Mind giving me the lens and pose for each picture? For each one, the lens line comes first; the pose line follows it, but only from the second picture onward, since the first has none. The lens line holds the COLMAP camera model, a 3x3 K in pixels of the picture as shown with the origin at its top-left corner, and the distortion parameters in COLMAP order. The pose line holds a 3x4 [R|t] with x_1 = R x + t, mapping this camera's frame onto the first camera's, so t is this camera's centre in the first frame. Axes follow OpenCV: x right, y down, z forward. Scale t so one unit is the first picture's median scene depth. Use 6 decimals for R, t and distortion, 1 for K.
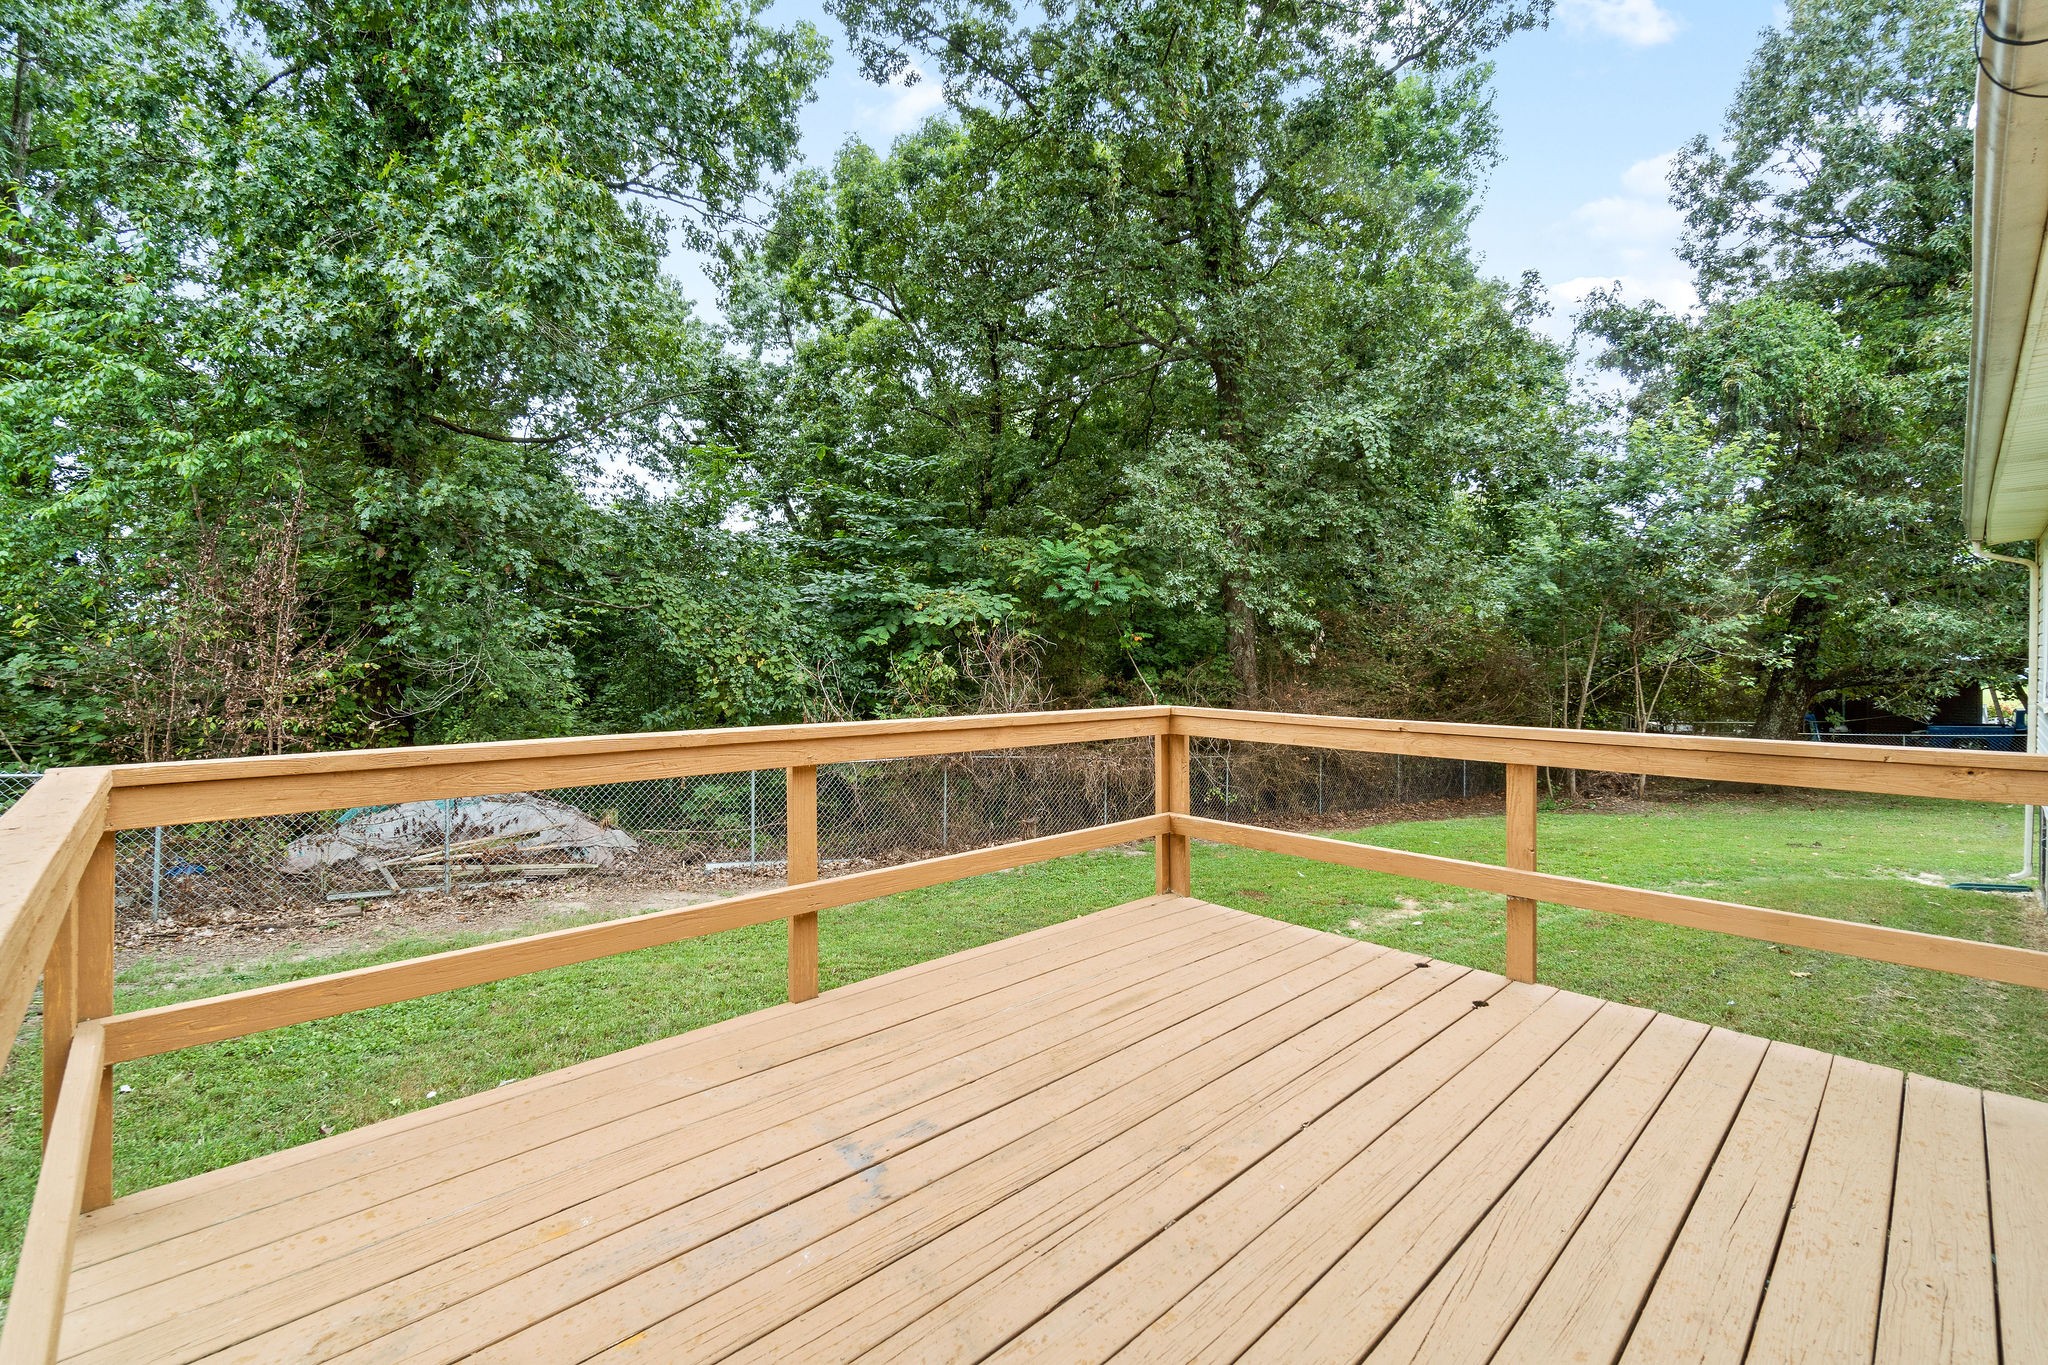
lens RADIAL K [[883.8, 0, 996.9], [0, 883.8, 644.6], [0, 0, 1]] dist [0.001437, 0.000028]
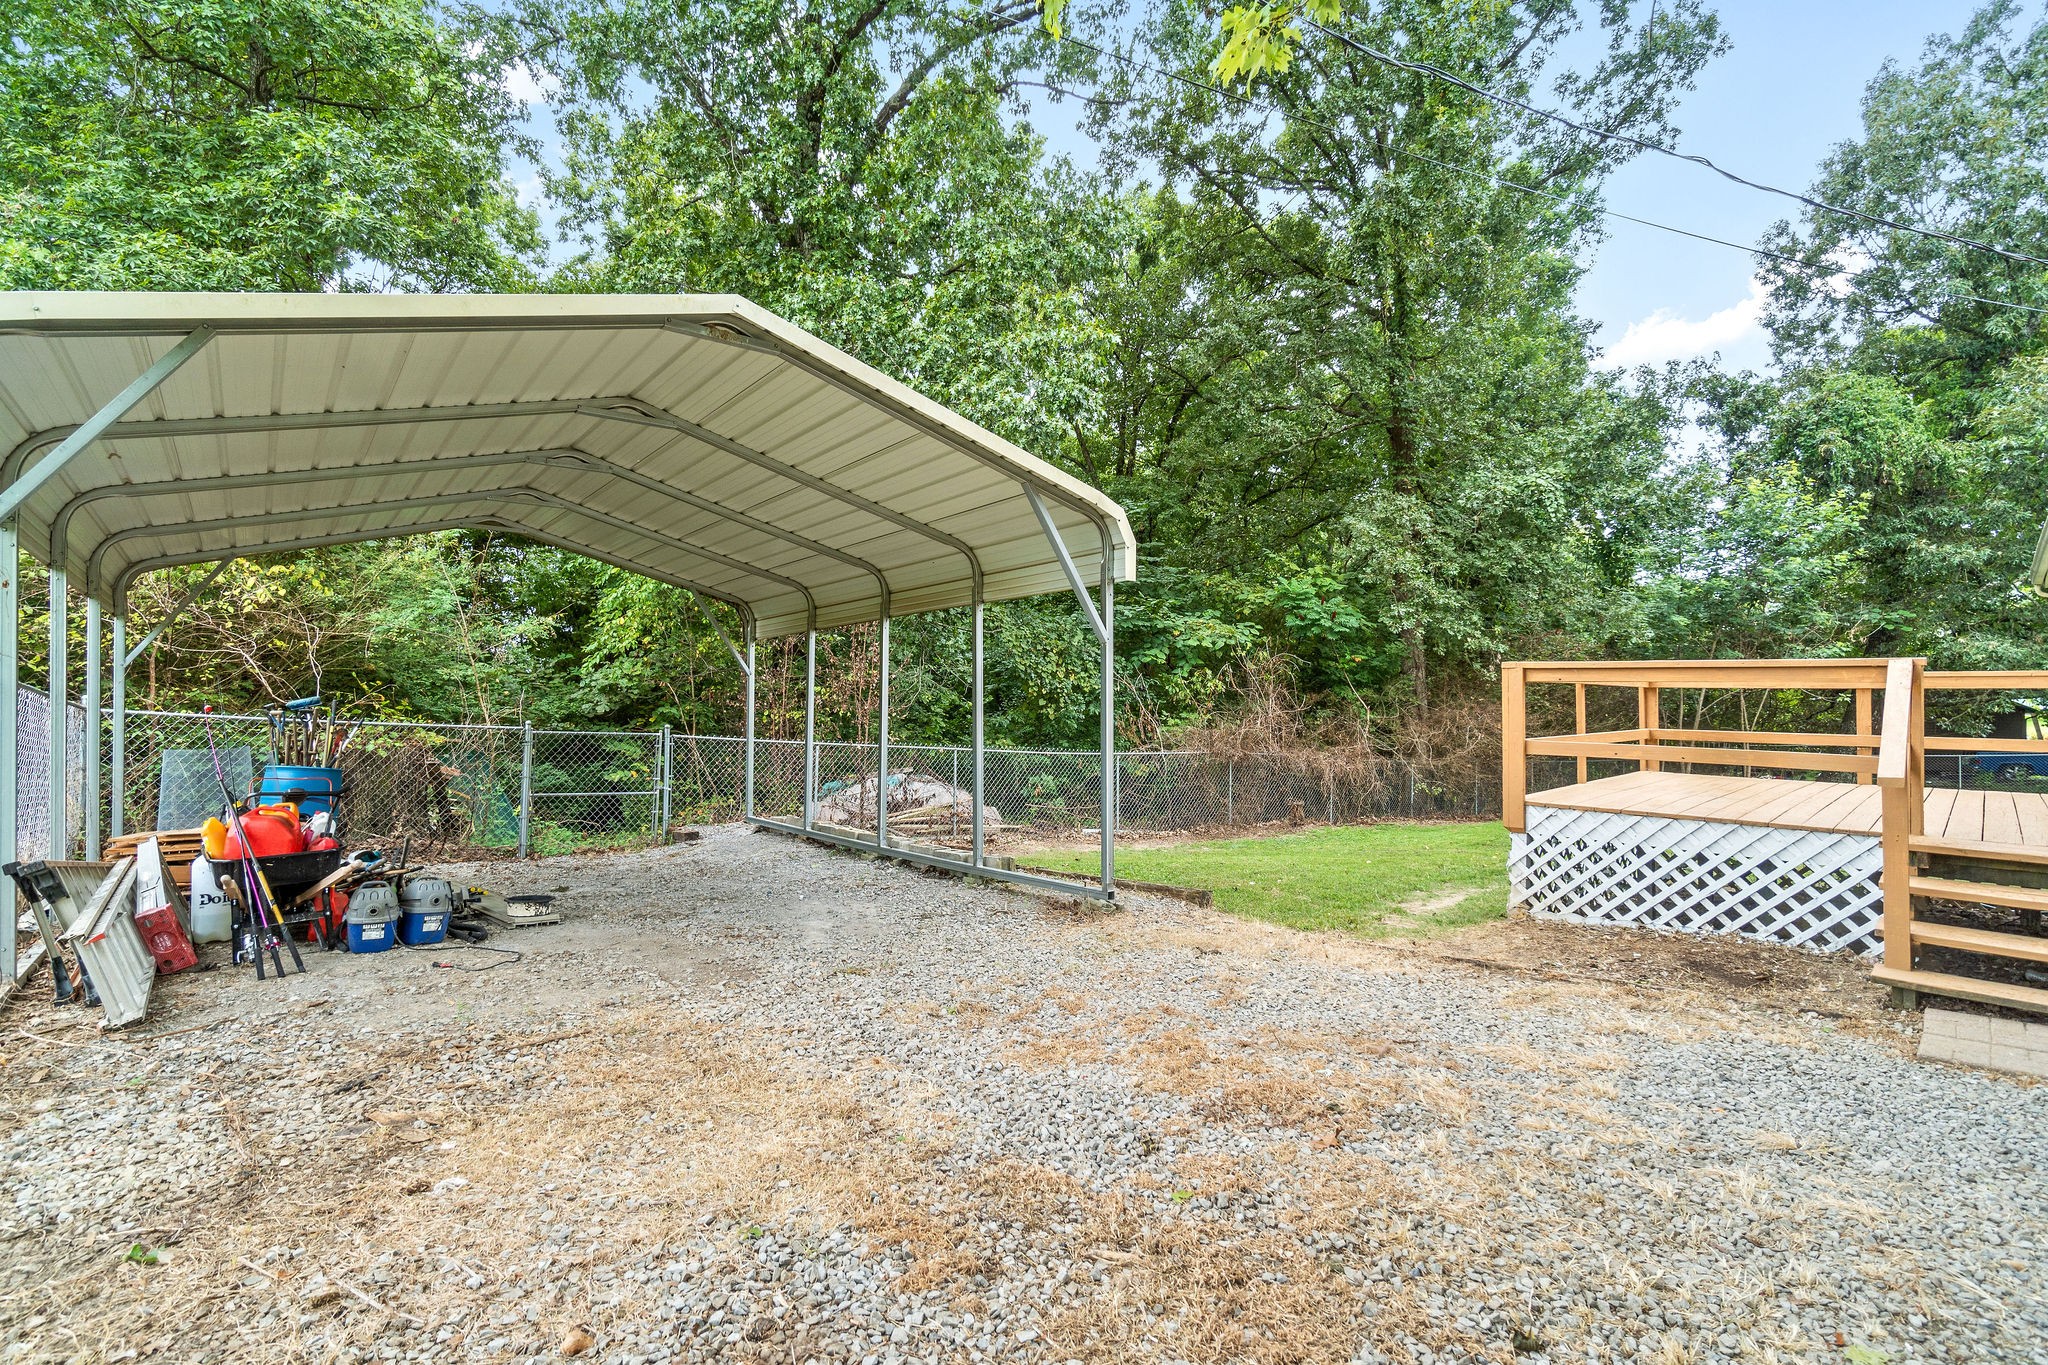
lens RADIAL K [[931.7, 0, 1028.9], [0, 931.7, 671.0], [0, 0, 1]] dist [0.000356, 0.000617]
pose [[0.999705, 0.002939, 0.024127, -0.262941], [-0.002700, 0.999947, -0.009955, 0.018732], [-0.024155, 0.009887, 0.999659, -0.217604]]
